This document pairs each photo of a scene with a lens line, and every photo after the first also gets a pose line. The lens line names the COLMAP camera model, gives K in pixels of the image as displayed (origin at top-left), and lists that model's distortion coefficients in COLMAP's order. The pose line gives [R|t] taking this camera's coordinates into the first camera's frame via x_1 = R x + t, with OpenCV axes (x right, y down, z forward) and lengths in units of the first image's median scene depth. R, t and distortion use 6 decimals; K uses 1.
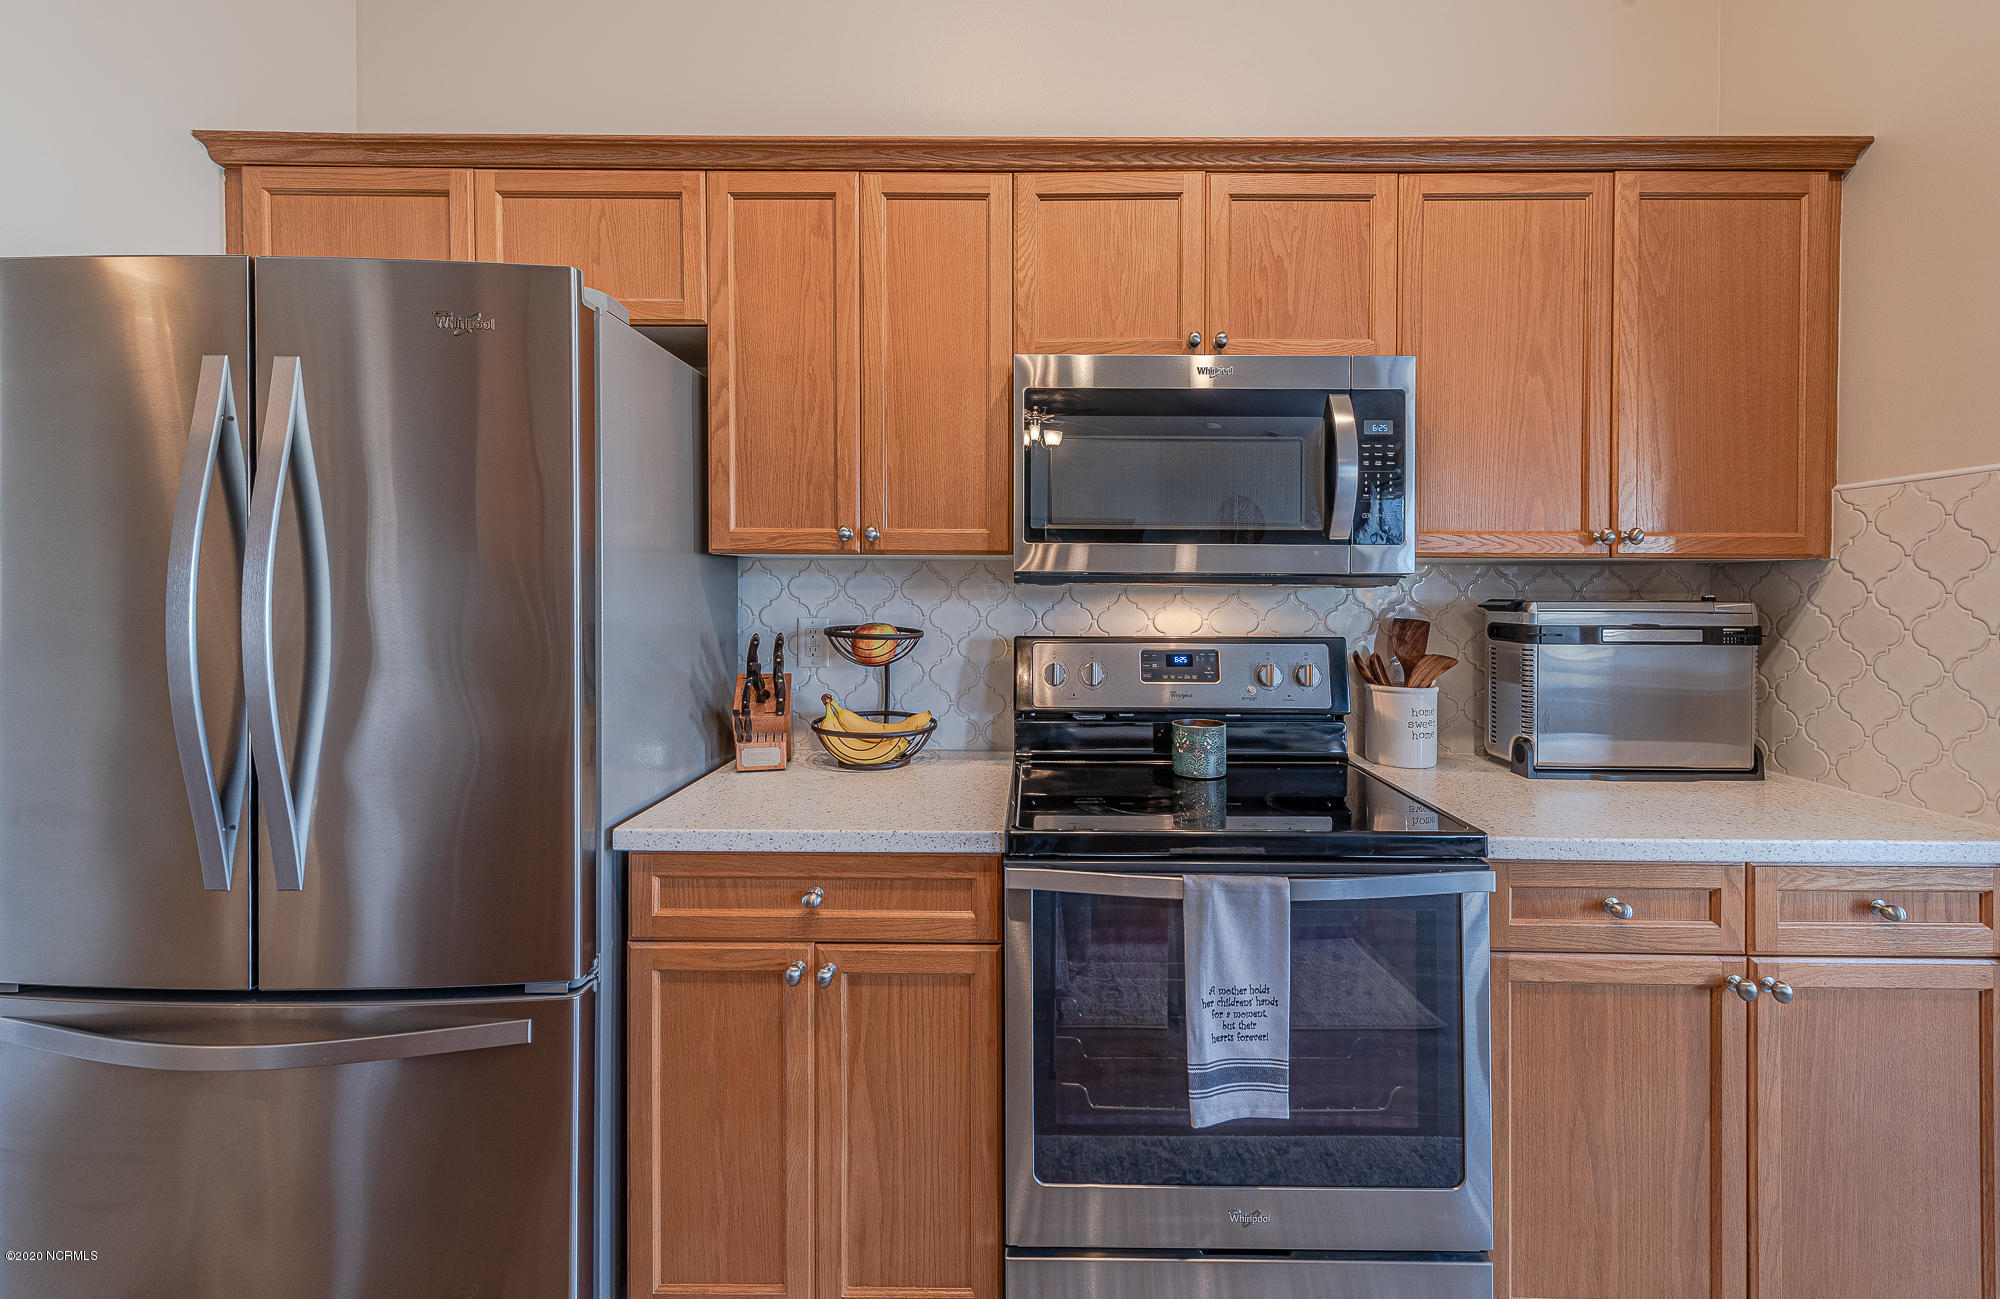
lens RADIAL K [[800.3, 0, 991.7], [0, 800.3, 595.5], [0, 0, 1]] dist [0.013736, -0.002216]
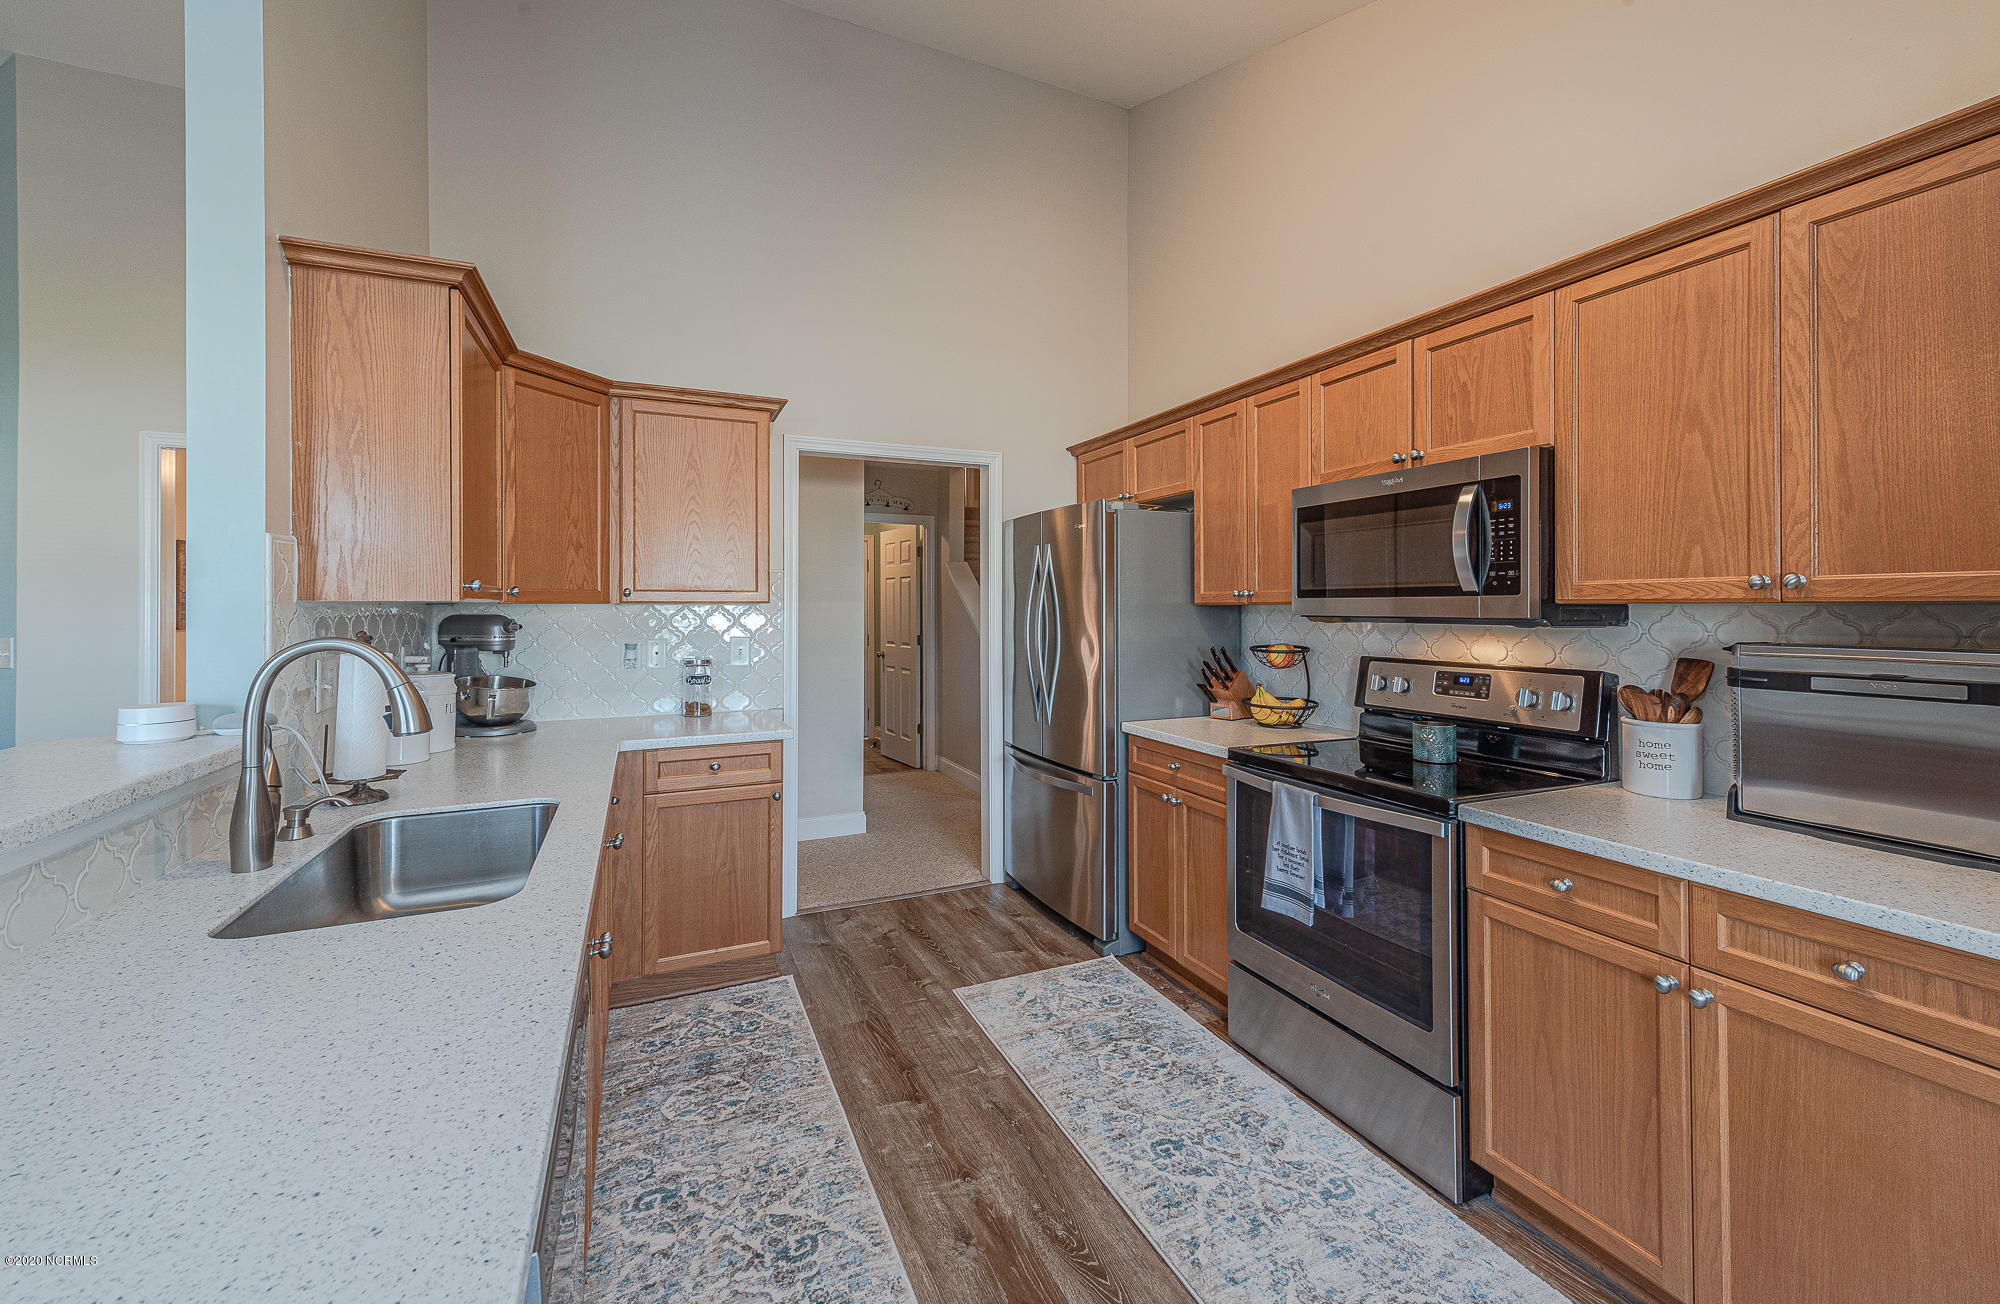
lens RADIAL K [[800.3, 0, 990.2], [0, 800.3, 599.6], [0, 0, 1]] dist [0.013736, -0.002216]
pose [[0.403568, -0.013643, -0.914848, 1.277202], [-0.004431, 0.999848, -0.016865, -0.029083], [0.914939, 0.010860, 0.403447, -0.275209]]
